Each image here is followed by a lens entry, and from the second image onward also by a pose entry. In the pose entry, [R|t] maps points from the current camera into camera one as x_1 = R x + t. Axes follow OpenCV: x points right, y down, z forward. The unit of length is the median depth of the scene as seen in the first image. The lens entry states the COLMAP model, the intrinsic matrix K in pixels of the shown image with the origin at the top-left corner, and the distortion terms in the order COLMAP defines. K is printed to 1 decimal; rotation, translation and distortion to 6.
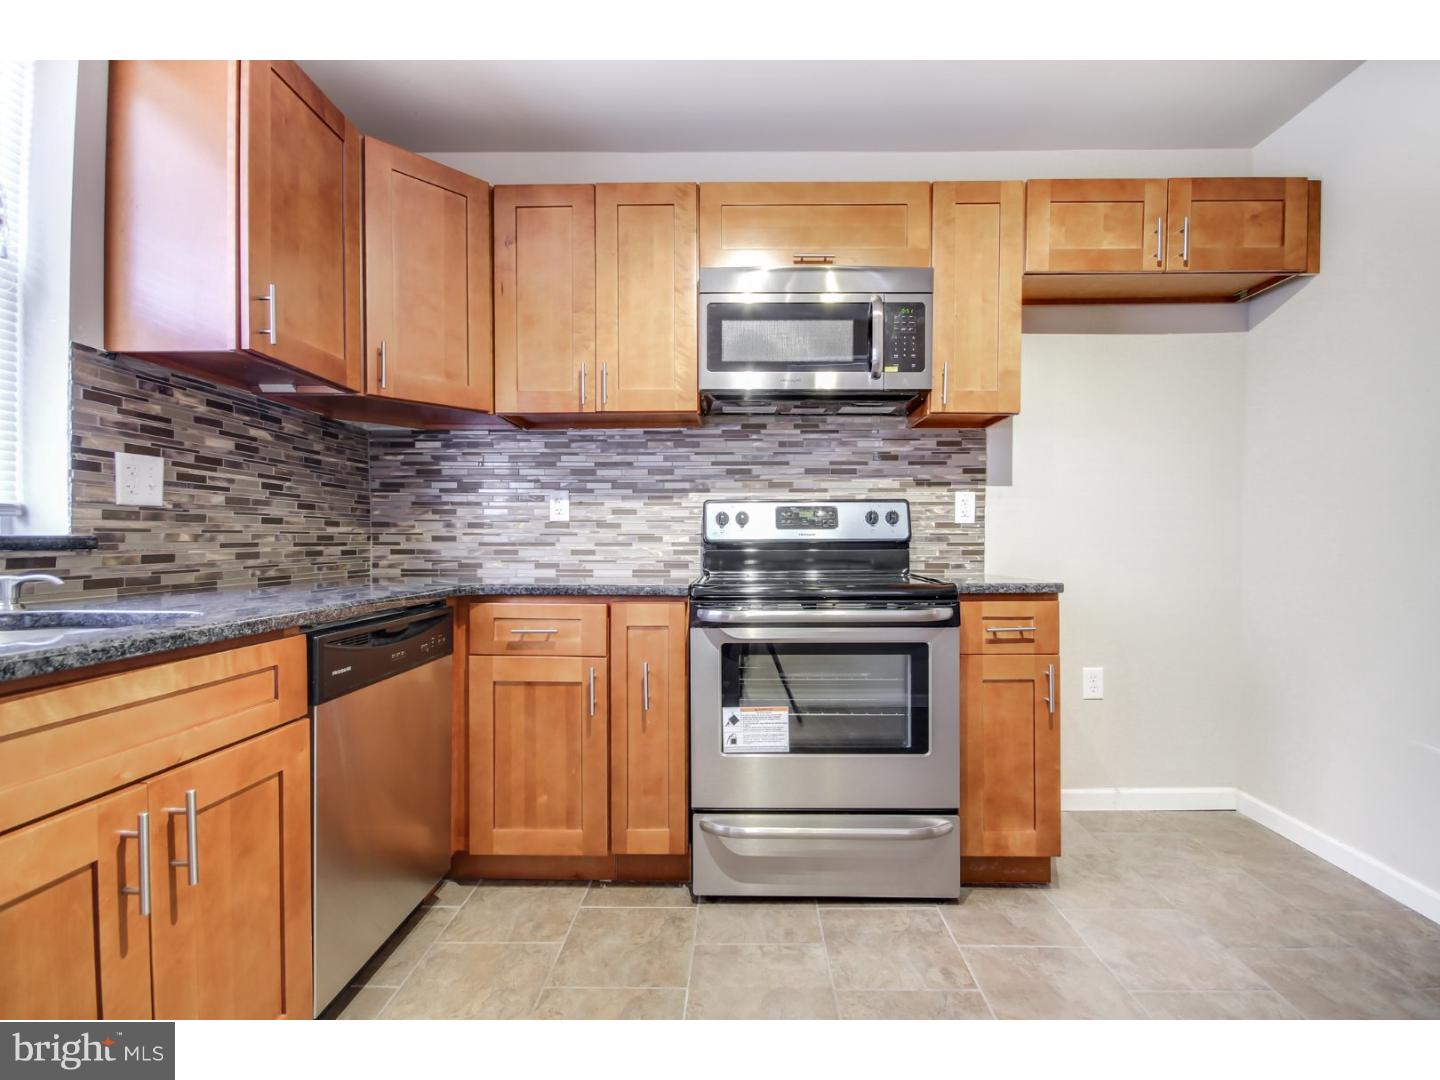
lens RADIAL K [[676.6, 0, 733.4], [0, 676.6, 546.0], [0, 0, 1]] dist [0.020408, -0.017292]
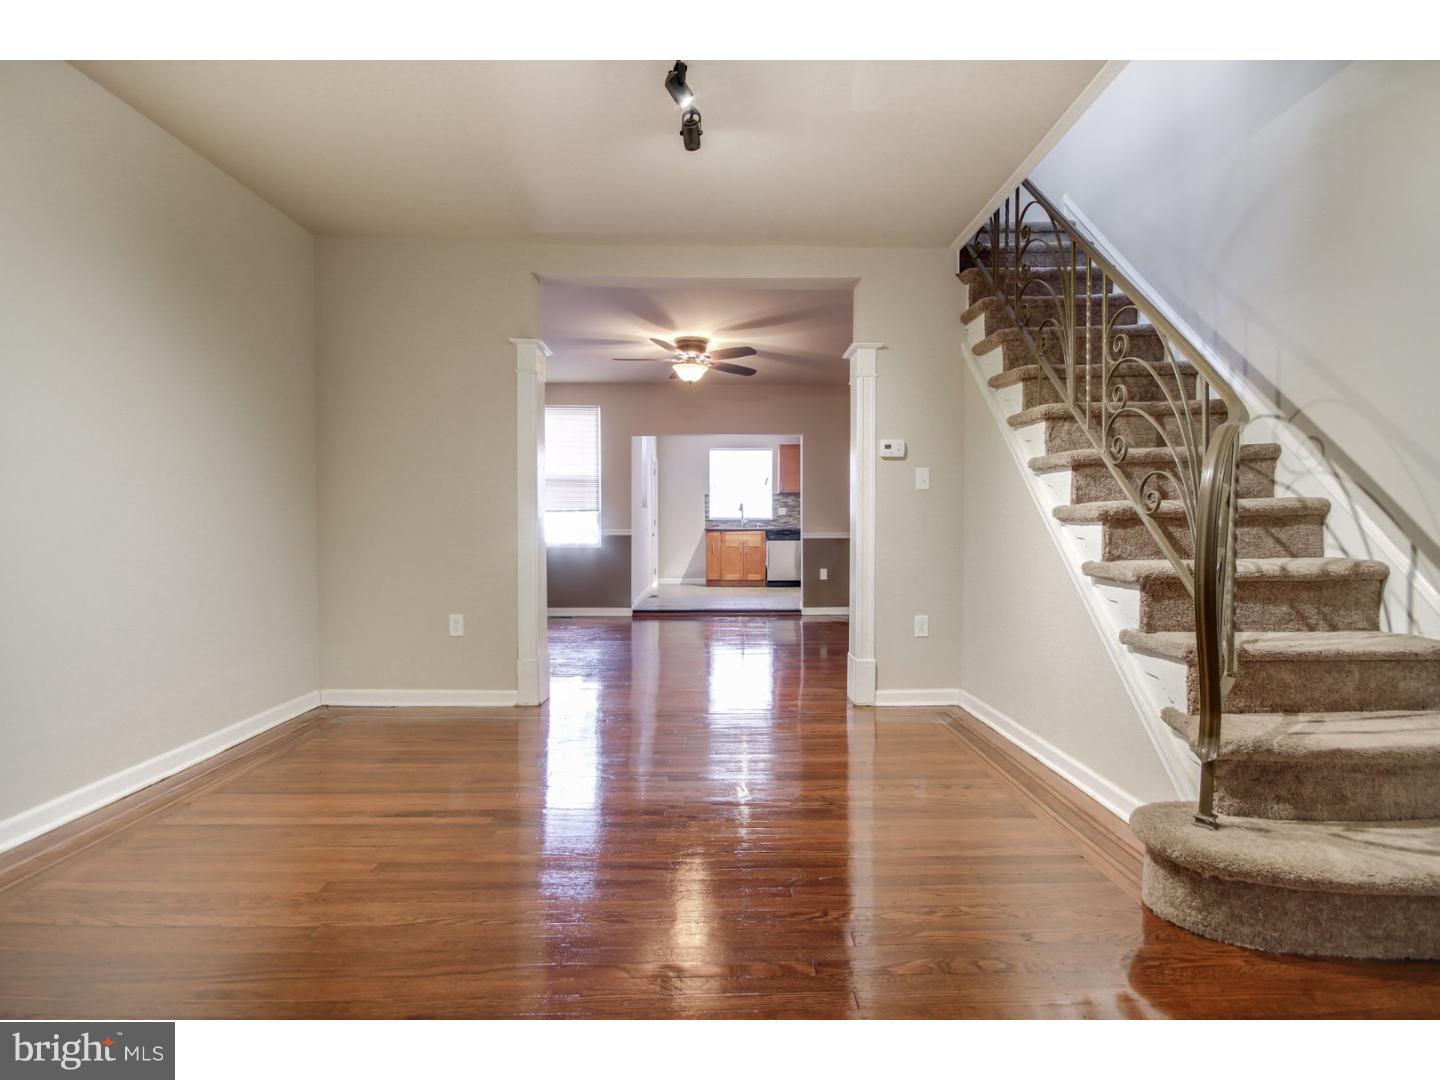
lens RADIAL K [[698.2, 0, 726.4], [0, 698.2, 536.1], [0, 0, 1]] dist [-0.000959, -0.000555]
pose [[0.027082, 0.012685, -0.999553, 4.535579], [-0.006964, 0.999898, 0.012501, 0.051548], [0.999609, 0.006622, 0.027167, 0.177606]]
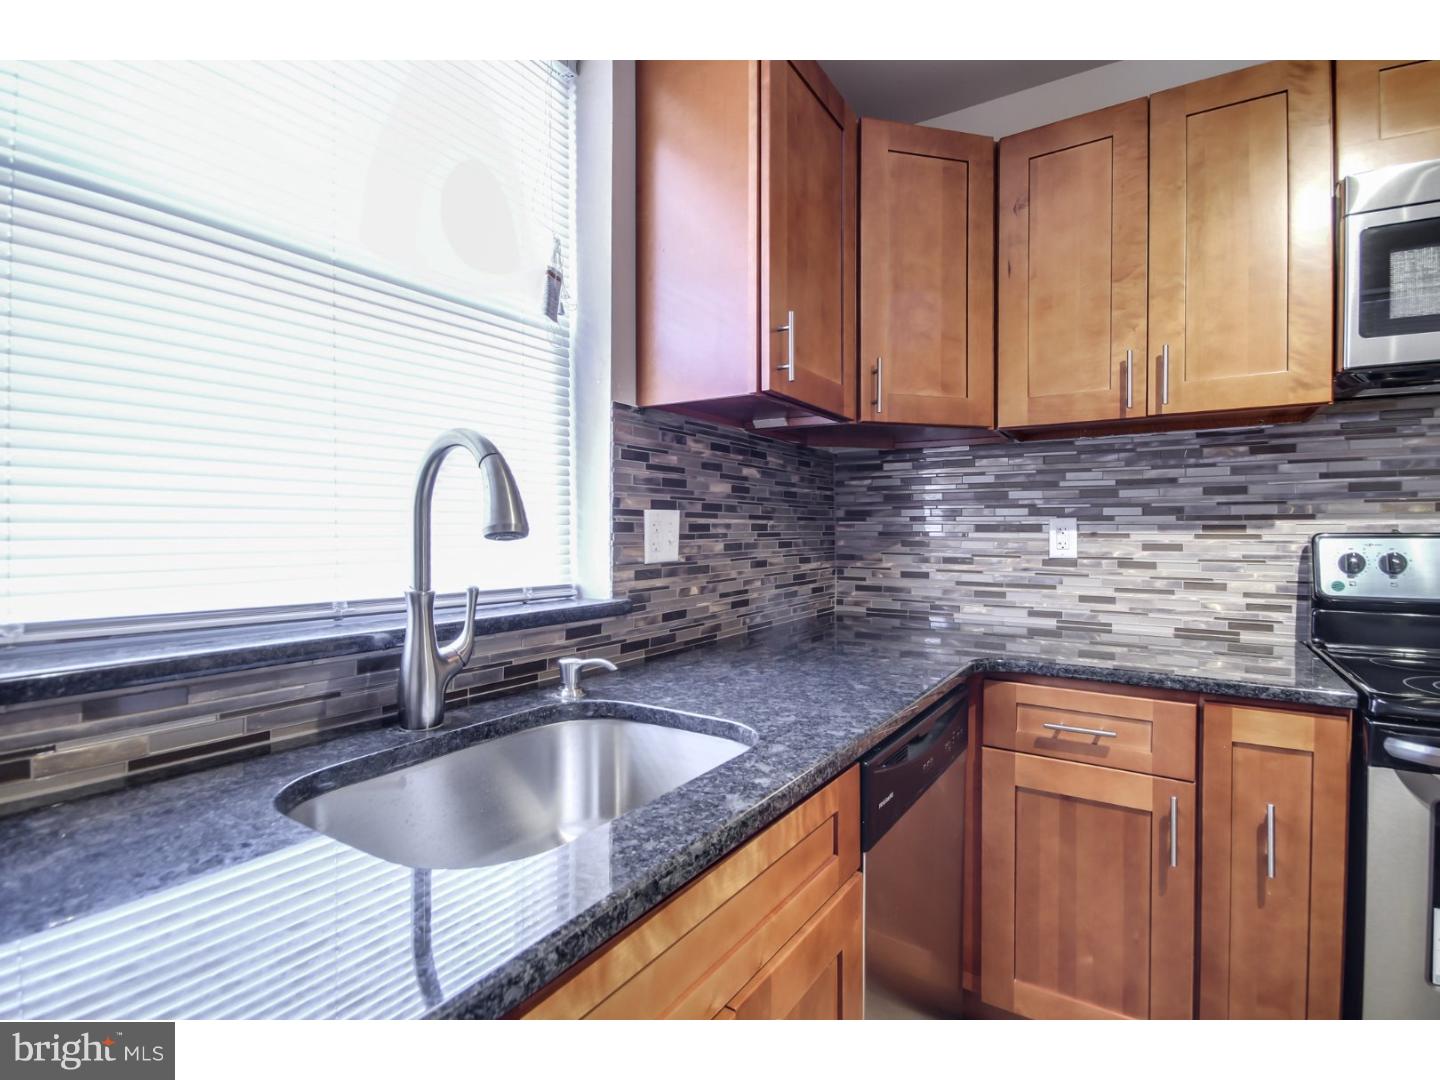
lens RADIAL K [[698.2, 0, 726.4], [0, 698.2, 536.1], [0, 0, 1]] dist [-0.000959, -0.000555]
pose [[0.855756, 0.008667, -0.517307, -0.206834], [-0.006393, 0.999960, 0.006178, -0.075618], [0.517340, -0.001980, 0.855778, 0.147464]]
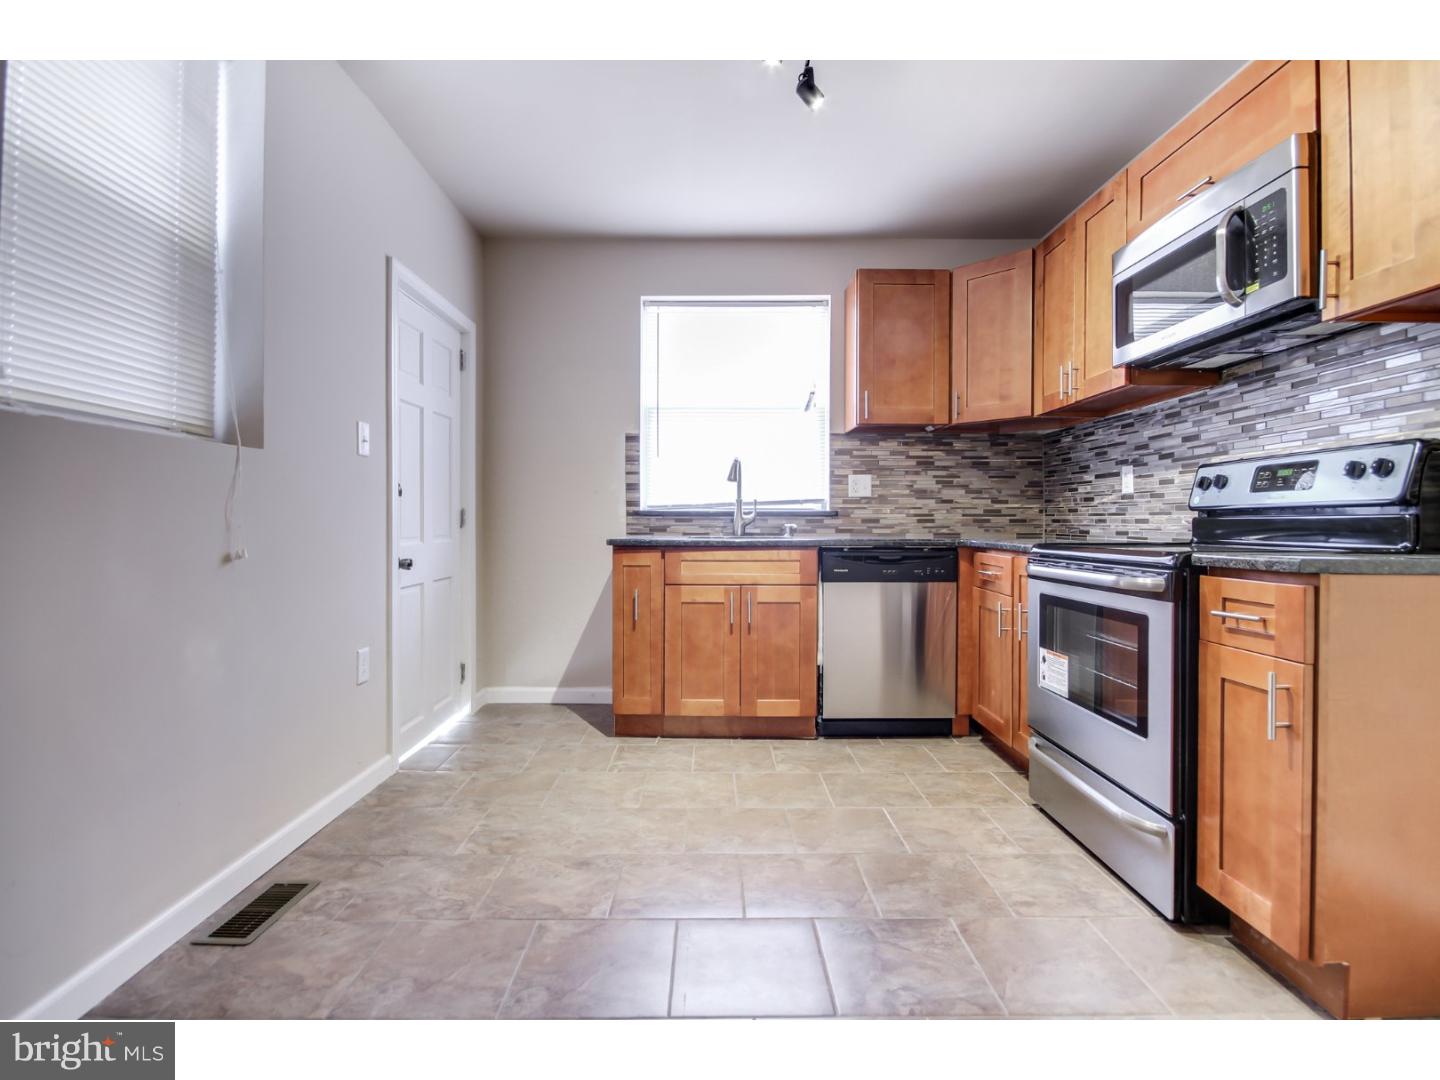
lens RADIAL K [[698.2, 0, 726.4], [0, 698.2, 536.1], [0, 0, 1]] dist [-0.000959, -0.000555]
pose [[0.022944, 0.020385, -0.999529, 1.052477], [-0.009088, 0.999755, 0.020181, 0.020209], [0.999695, 0.008621, 0.023123, 0.366854]]
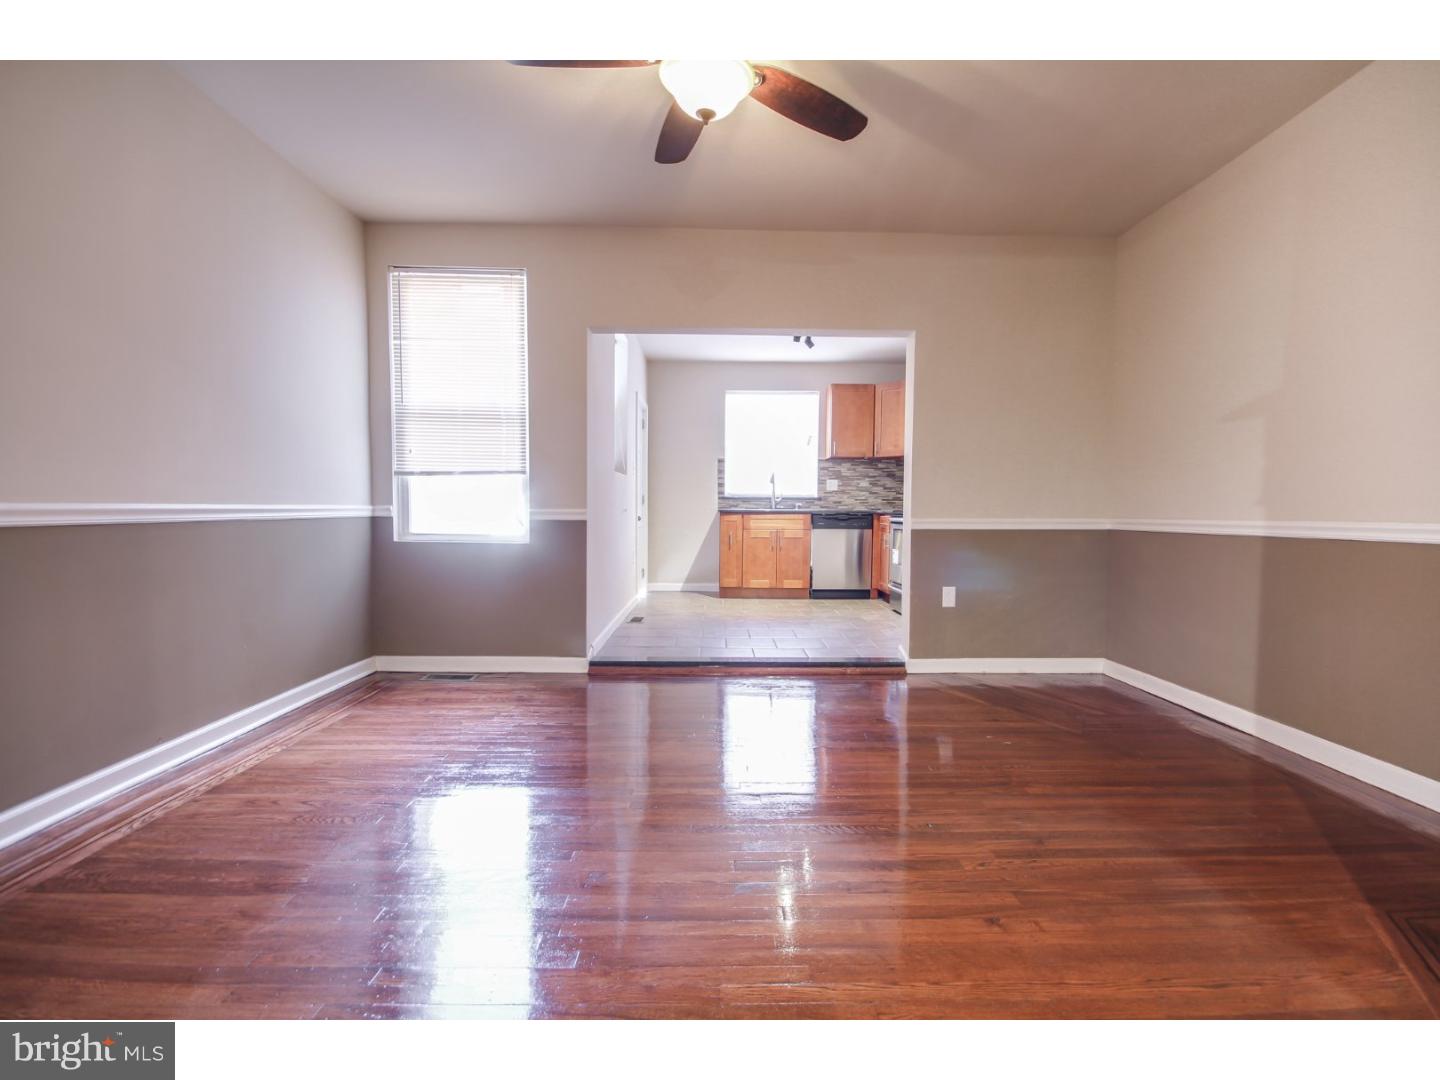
lens RADIAL K [[698.2, 0, 726.4], [0, 698.2, 536.1], [0, 0, 1]] dist [-0.000959, -0.000555]
pose [[0.023212, 0.037924, -0.999011, 2.845812], [-0.015923, 0.999168, 0.037560, 0.060928], [0.999604, 0.015035, 0.023796, 0.121051]]
